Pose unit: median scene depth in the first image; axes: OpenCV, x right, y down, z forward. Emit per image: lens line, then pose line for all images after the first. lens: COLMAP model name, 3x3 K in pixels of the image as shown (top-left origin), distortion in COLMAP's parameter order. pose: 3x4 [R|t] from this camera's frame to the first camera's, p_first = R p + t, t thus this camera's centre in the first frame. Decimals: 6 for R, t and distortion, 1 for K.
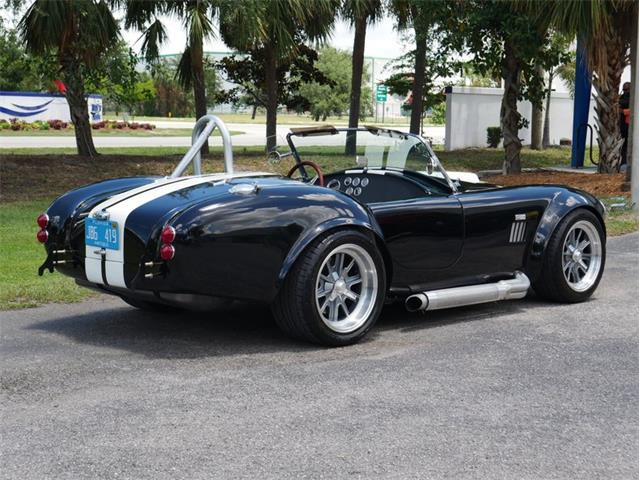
lens RADIAL K [[1214.2, 0, 318.5], [0, 1214.2, 241.9], [0, 0, 1]] dist [0.061224, 0.000000]
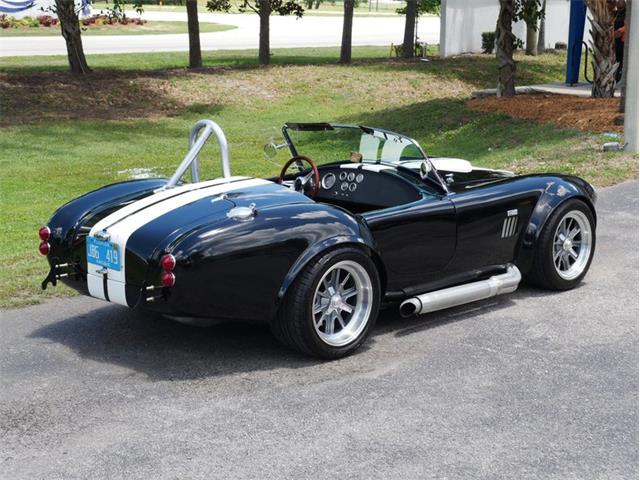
lens RADIAL K [[1214.2, 0, 320.7], [0, 1214.2, 240.4], [0, 0, 1]] dist [0.061224, 0.000000]
pose [[0.999964, -0.005455, 0.006542, -0.001733], [0.004815, 0.995543, 0.094189, -0.110125], [-0.007026, -0.094155, 0.995533, -0.018657]]
